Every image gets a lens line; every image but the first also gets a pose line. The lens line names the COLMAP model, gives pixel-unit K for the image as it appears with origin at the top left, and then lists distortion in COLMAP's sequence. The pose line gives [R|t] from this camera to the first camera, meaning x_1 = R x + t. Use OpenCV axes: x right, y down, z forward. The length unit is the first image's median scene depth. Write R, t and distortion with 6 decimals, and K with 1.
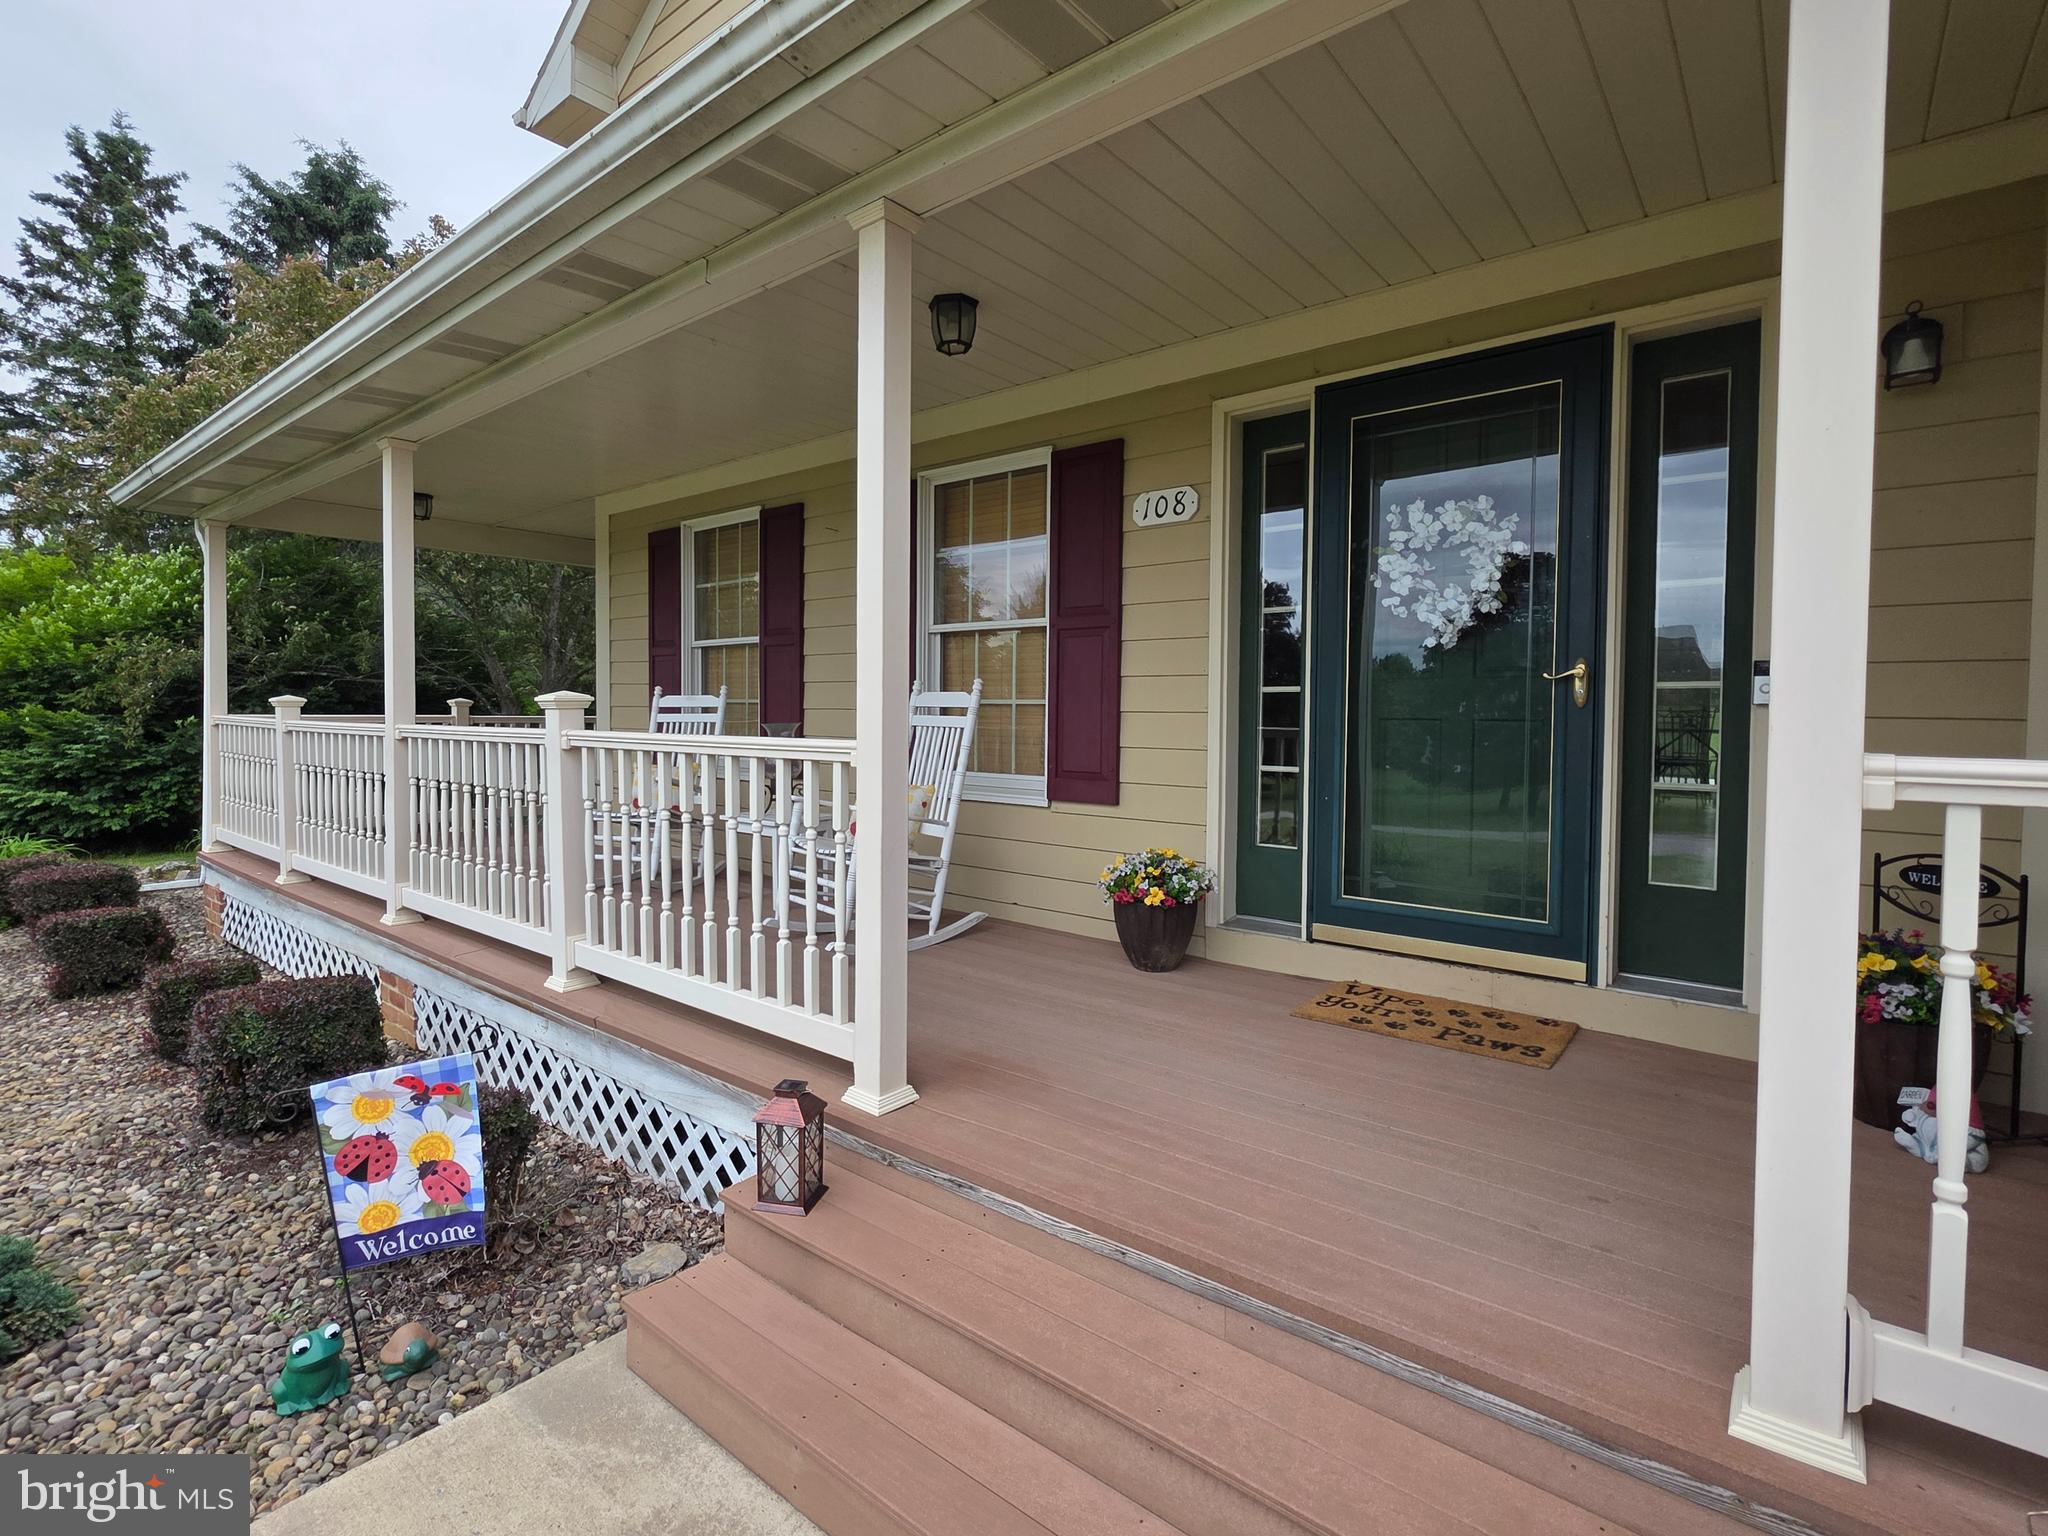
lens RADIAL K [[984.7, 0, 1000.7], [0, 984.7, 742.4], [0, 0, 1]] dist [0.004019, 0.000216]
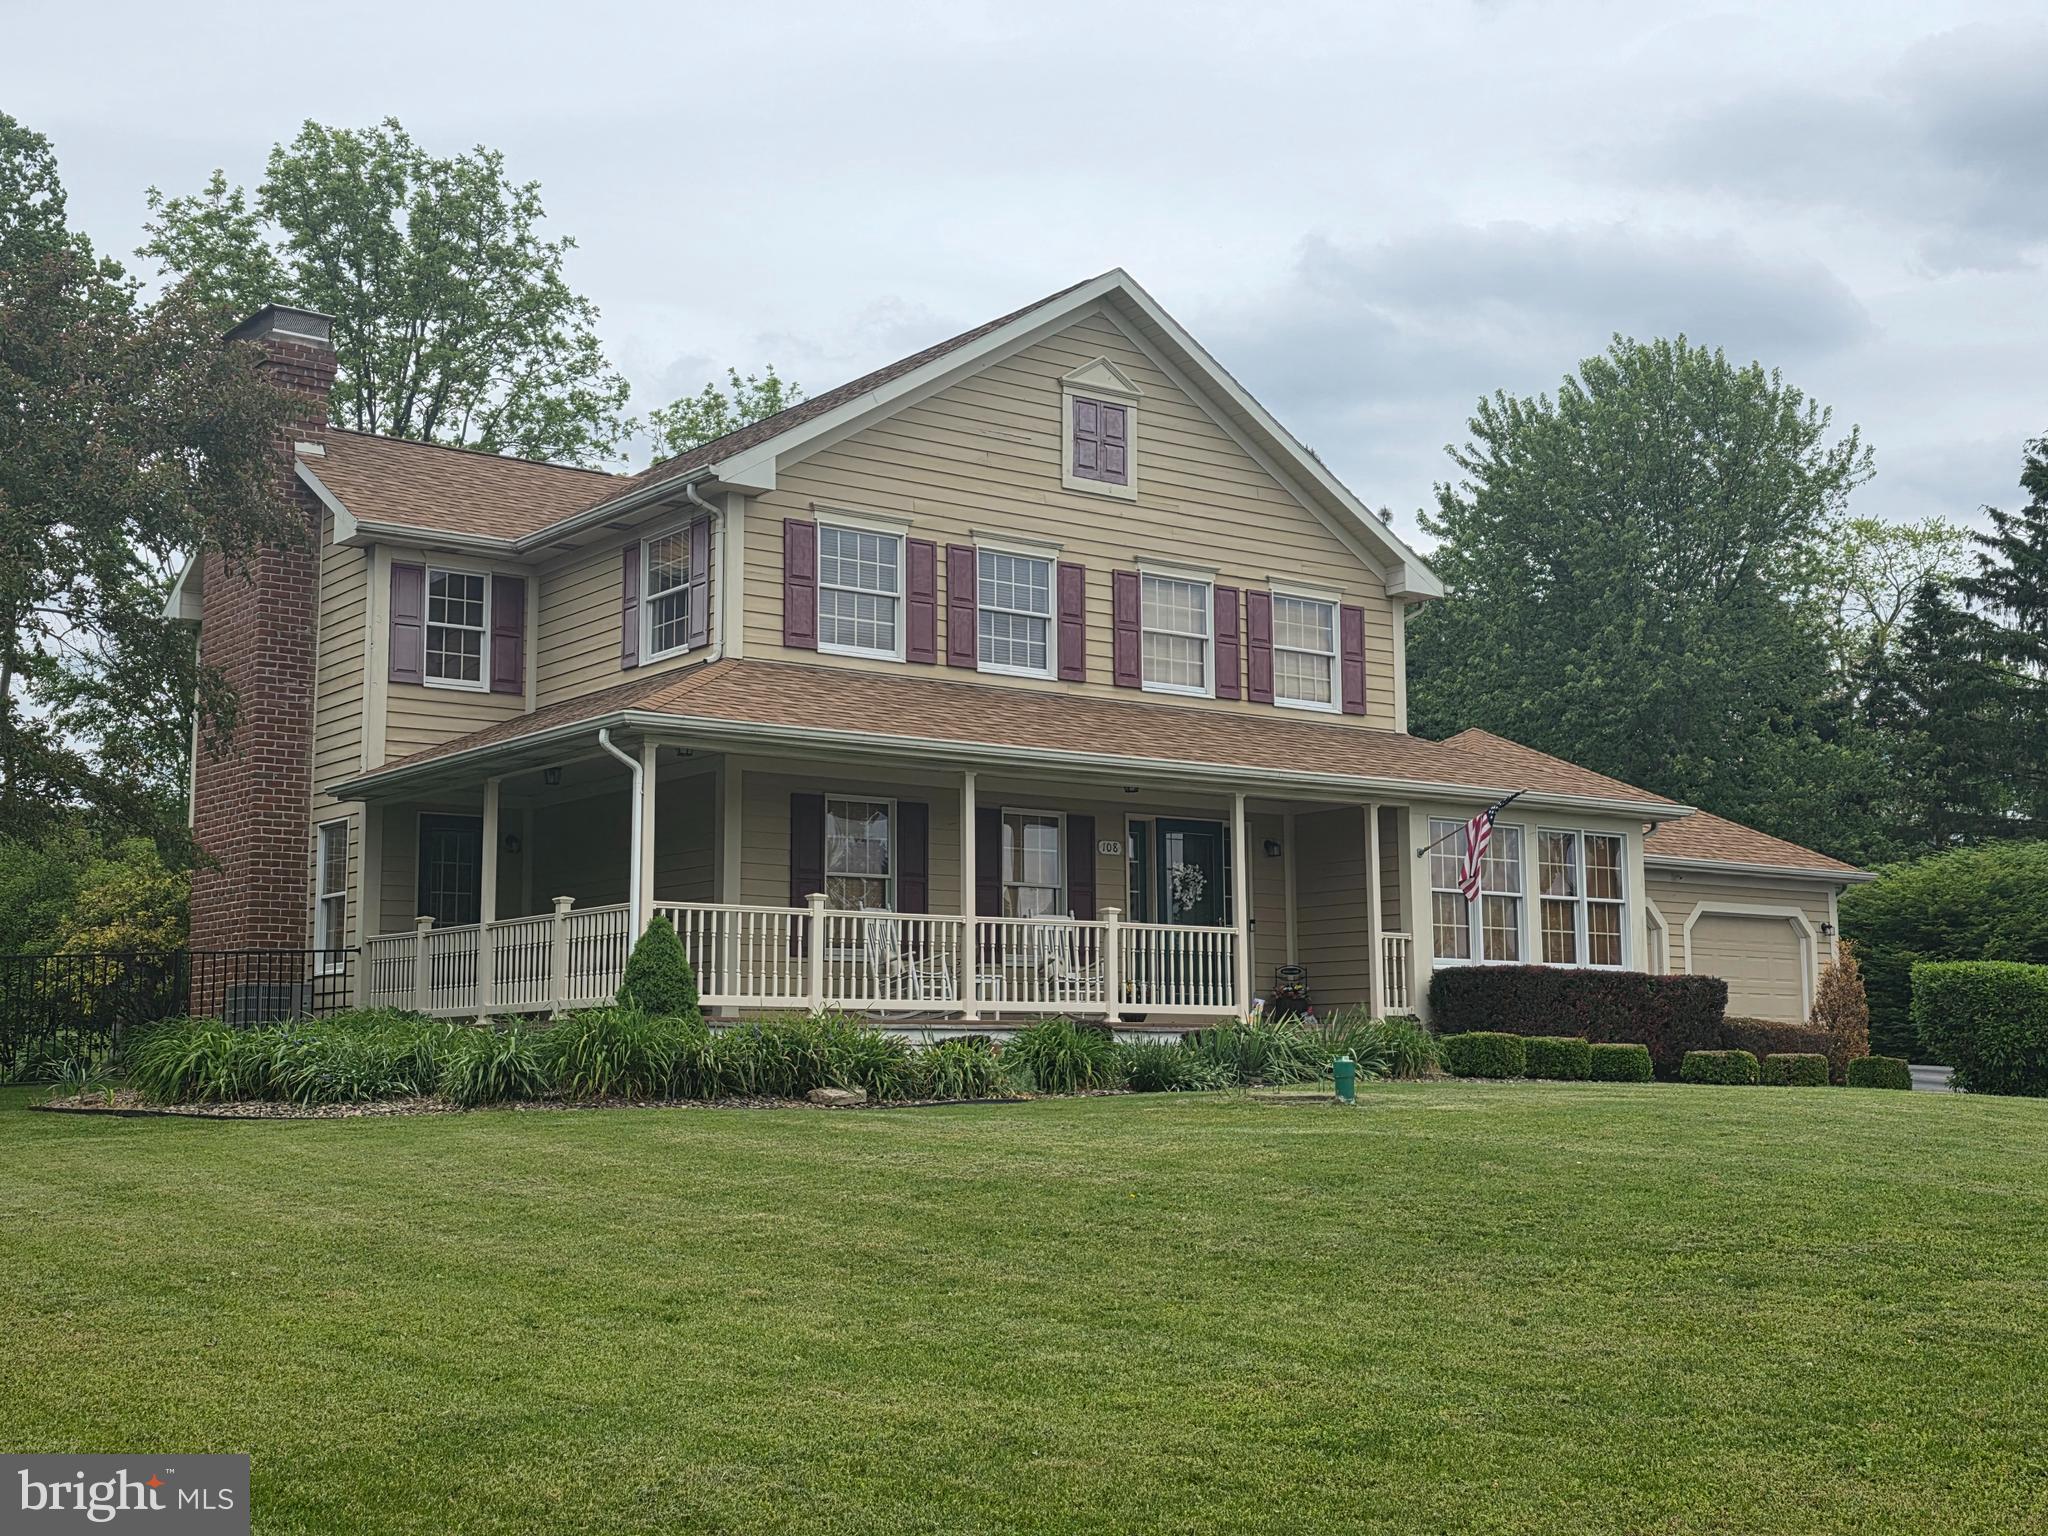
lens RADIAL K [[2489.0, 0, 1024.0], [0, 2489.0, 768.0], [0, 0, 1]] dist [0.138160, -0.024157]
pose [[0.238081, 0.114238, 0.964504, -6.271600], [0.037384, 0.991245, -0.126633, 0.371498], [-0.970526, 0.066206, 0.231726, -0.302042]]
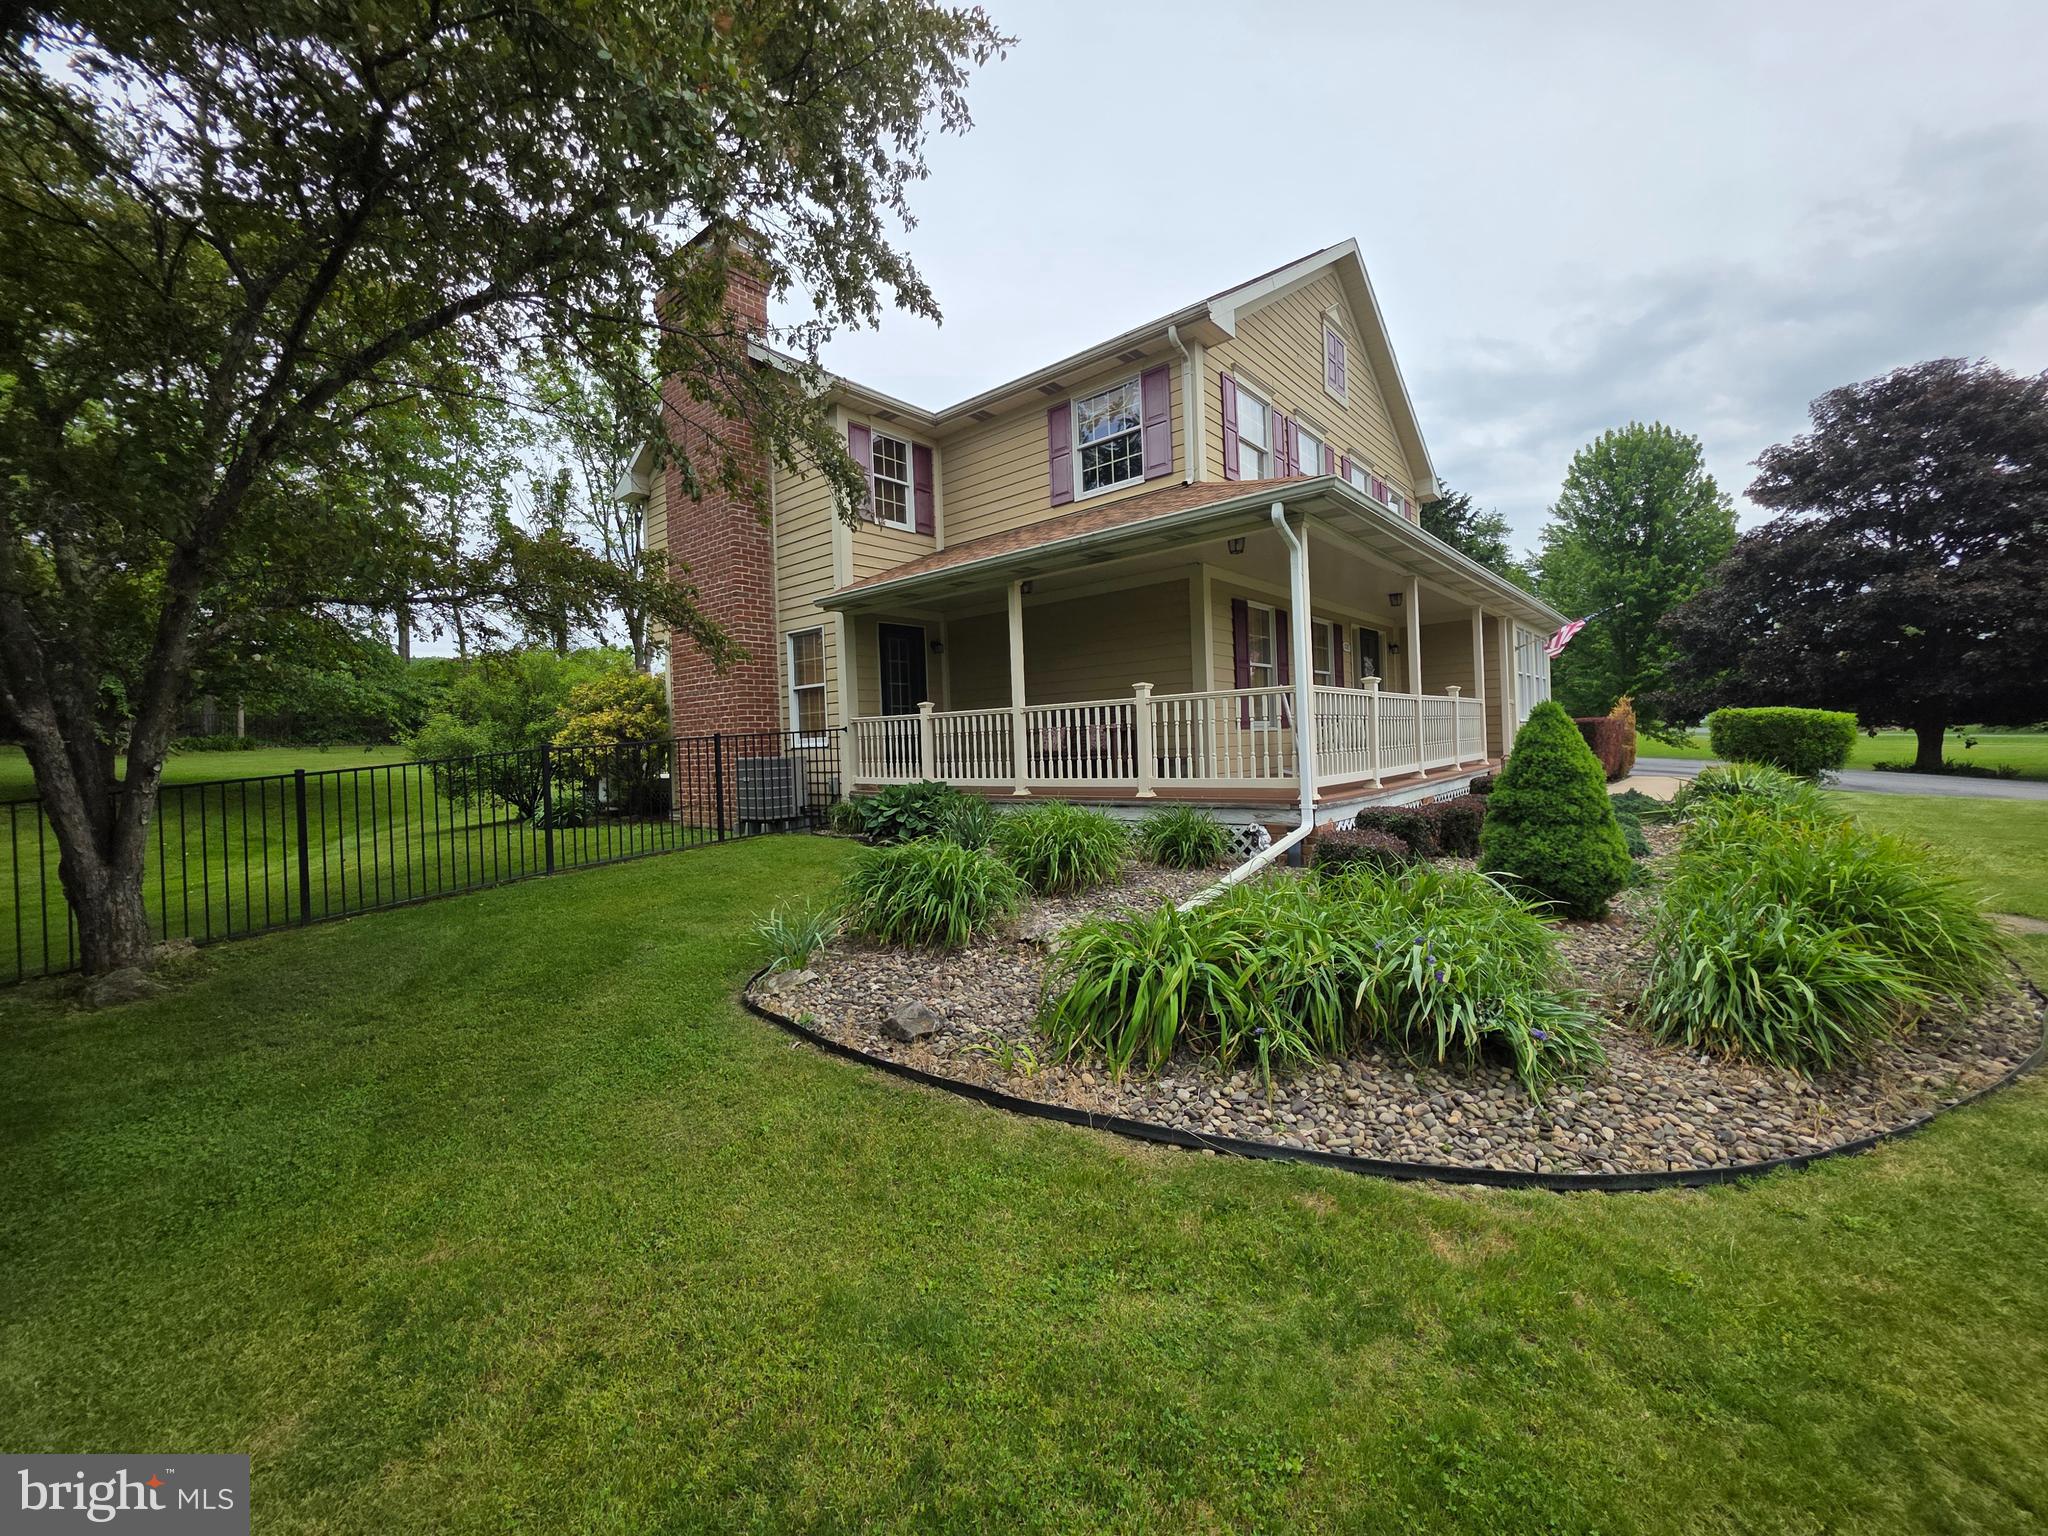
lens RADIAL K [[817.8, 0, 1012.3], [0, 817.8, 749.1], [0, 0, 1]] dist [0.002179, -0.000069]
pose [[0.011283, -0.012849, 0.999854, -3.088960], [0.070139, 0.997465, 0.012027, 0.026772], [-0.997473, 0.069993, 0.012155, 2.294619]]
